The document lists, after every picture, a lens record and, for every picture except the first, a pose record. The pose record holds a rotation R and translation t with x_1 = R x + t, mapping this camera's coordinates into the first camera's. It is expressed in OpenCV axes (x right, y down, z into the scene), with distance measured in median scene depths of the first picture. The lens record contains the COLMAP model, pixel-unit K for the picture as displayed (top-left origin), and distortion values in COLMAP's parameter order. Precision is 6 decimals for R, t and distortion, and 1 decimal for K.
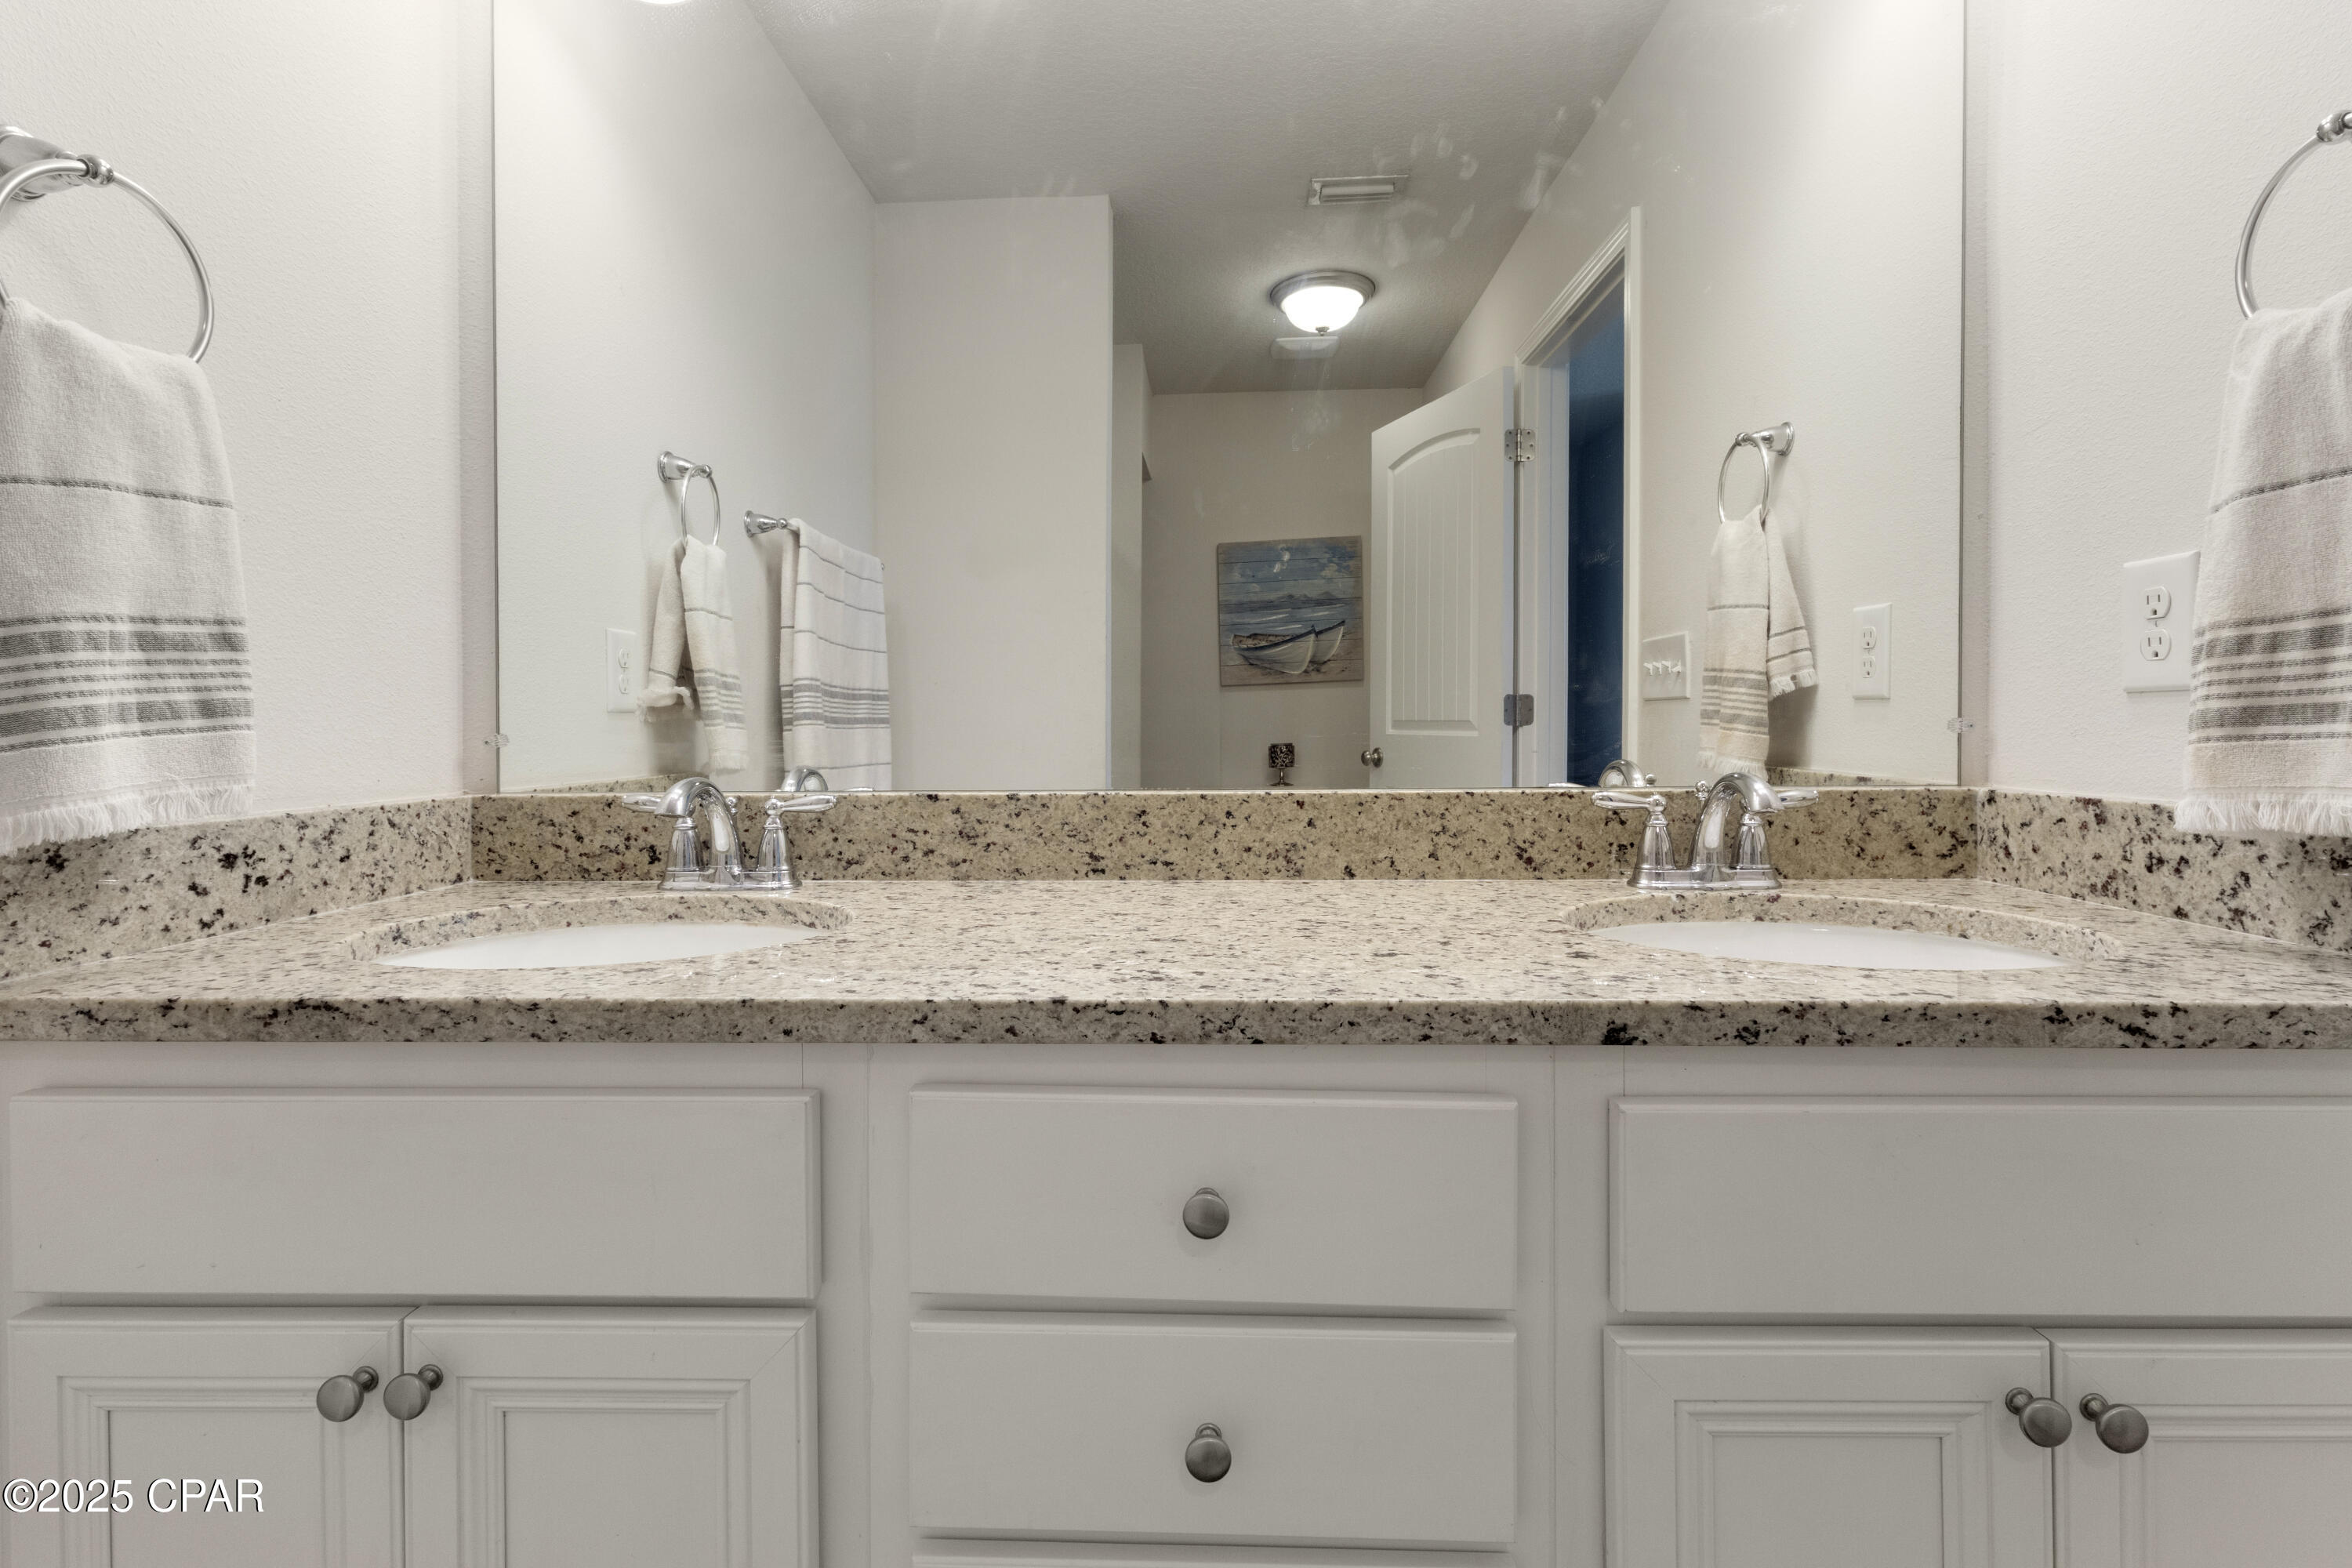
lens RADIAL K [[1089.7, 0, 1173.3], [0, 1089.7, 746.0], [0, 0, 1]] dist [-0.000138, -0.000237]
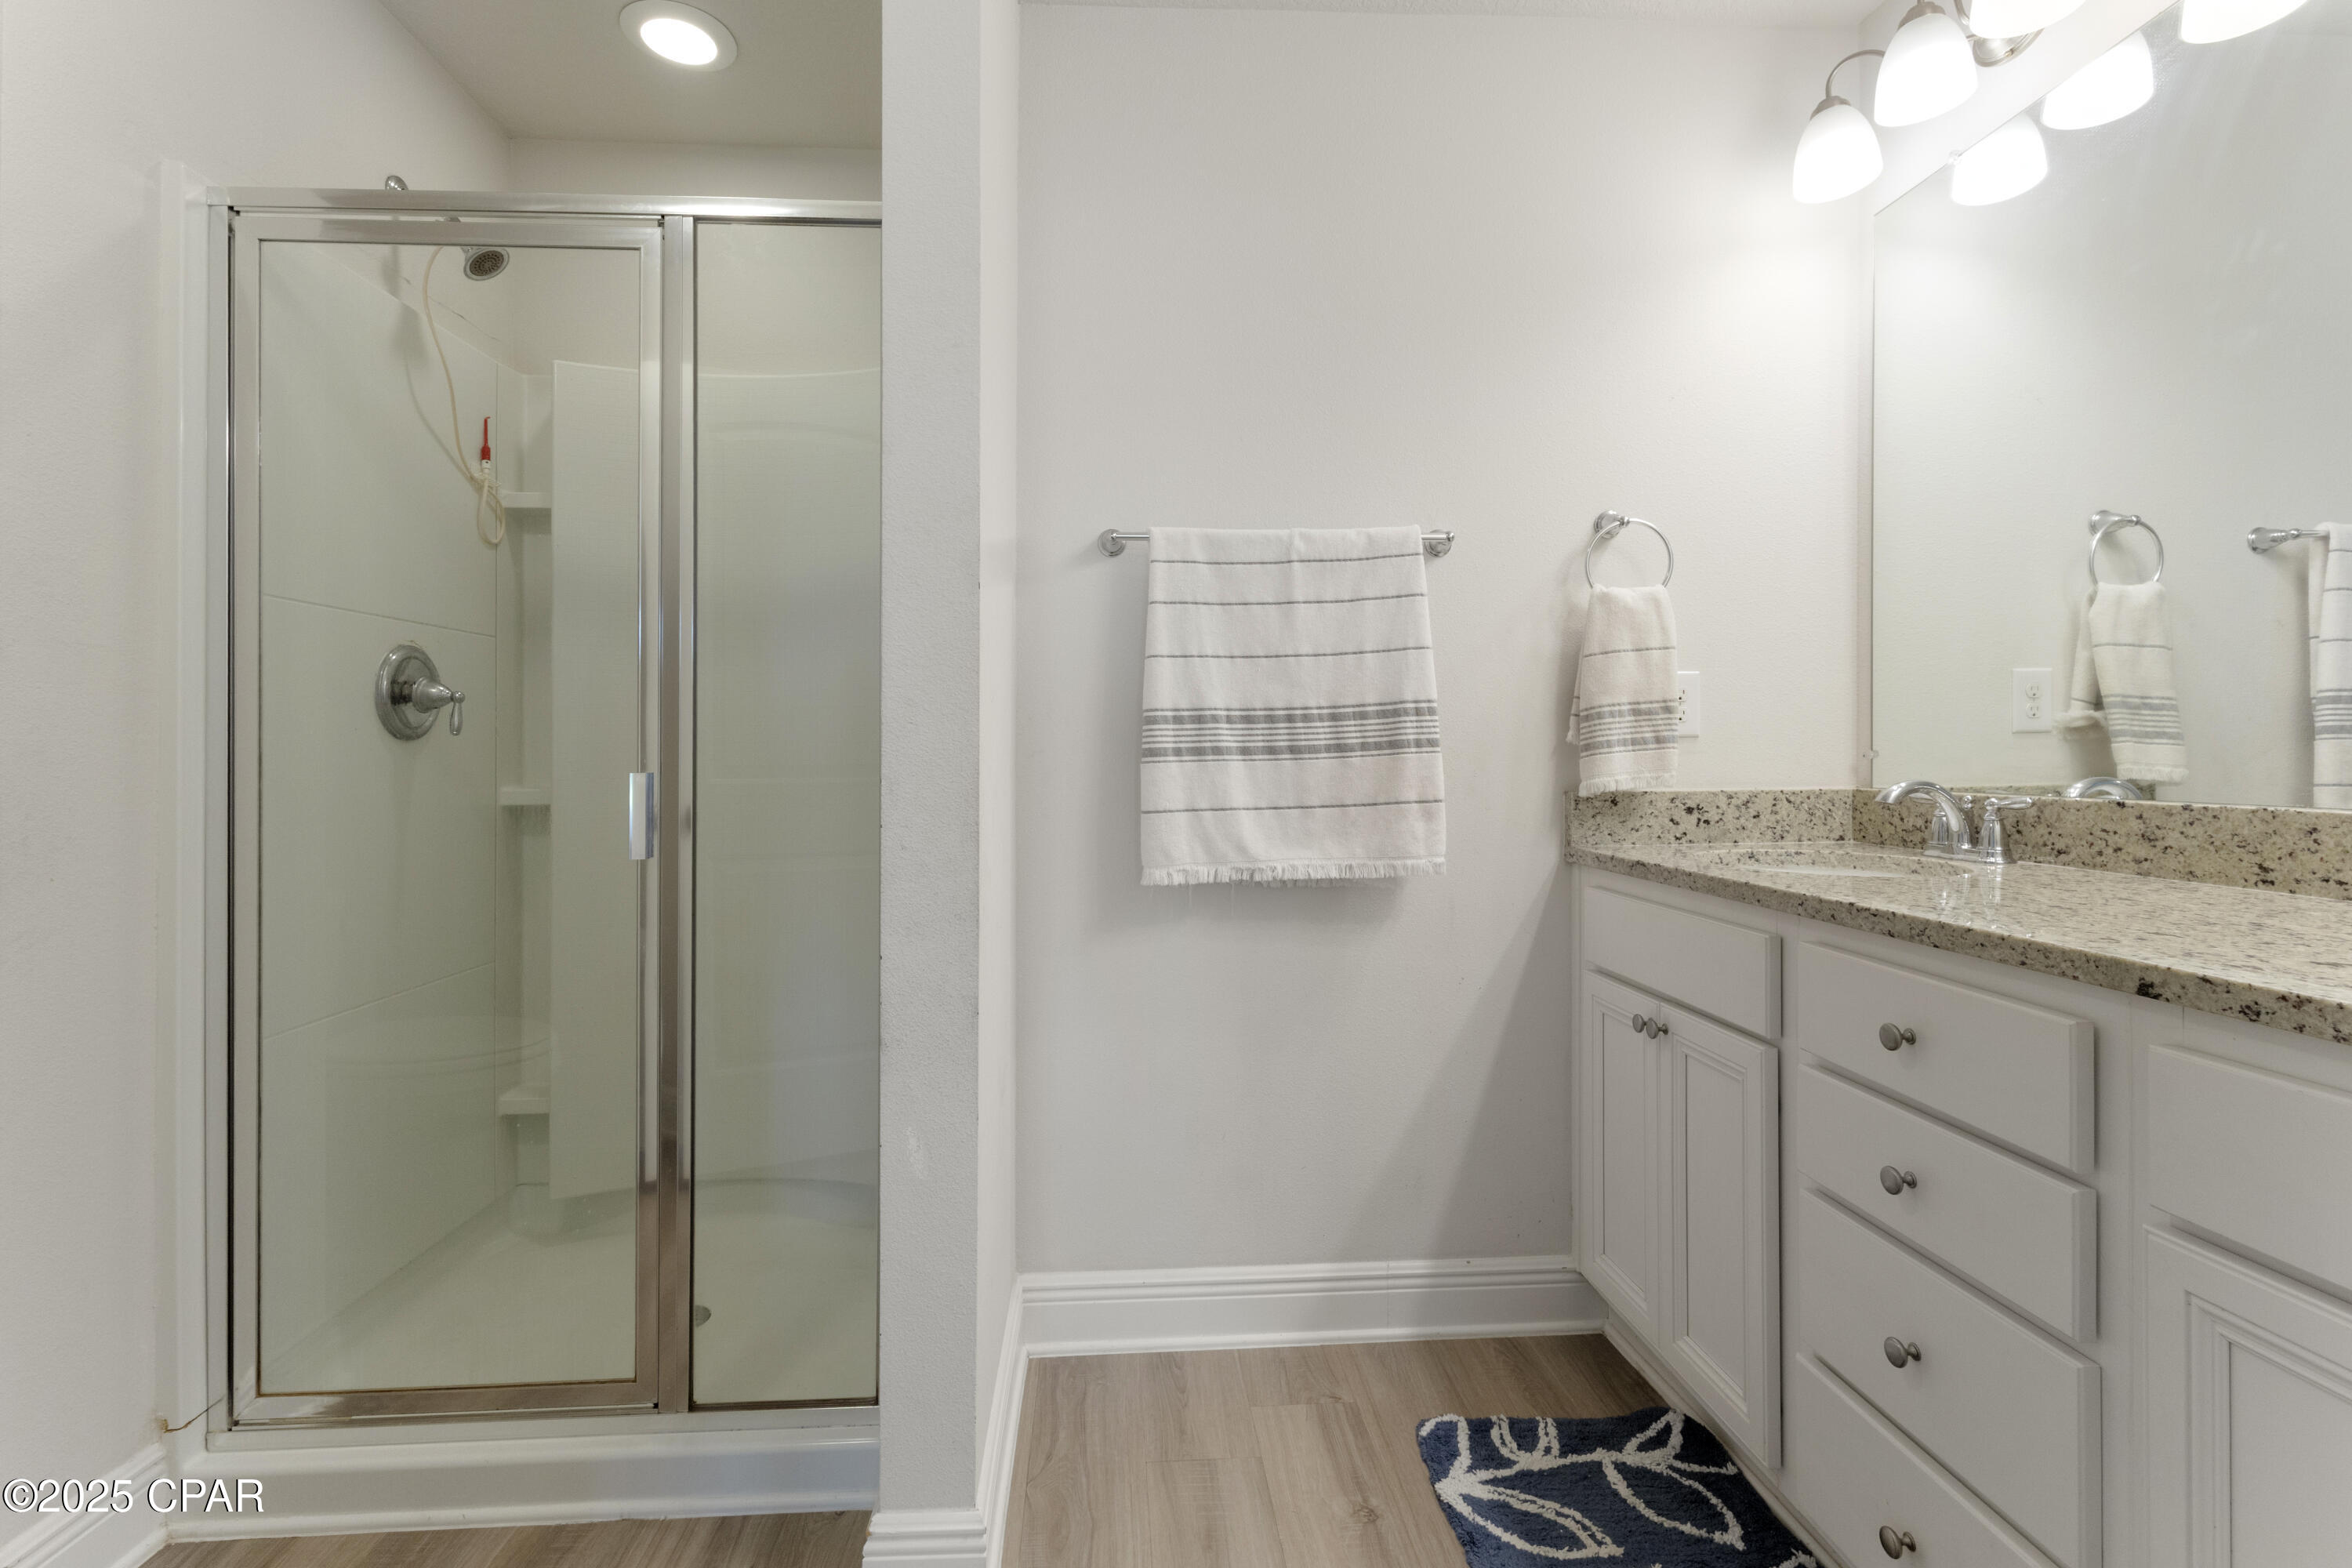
lens RADIAL K [[1089.7, 0, 1173.3], [0, 1089.7, 746.0], [0, 0, 1]] dist [-0.000138, -0.000237]
pose [[0.089254, -0.000892, -0.996009, 1.038237], [-0.008560, 0.999962, -0.001662, -0.007032], [0.995972, 0.008674, 0.089243, -0.172816]]
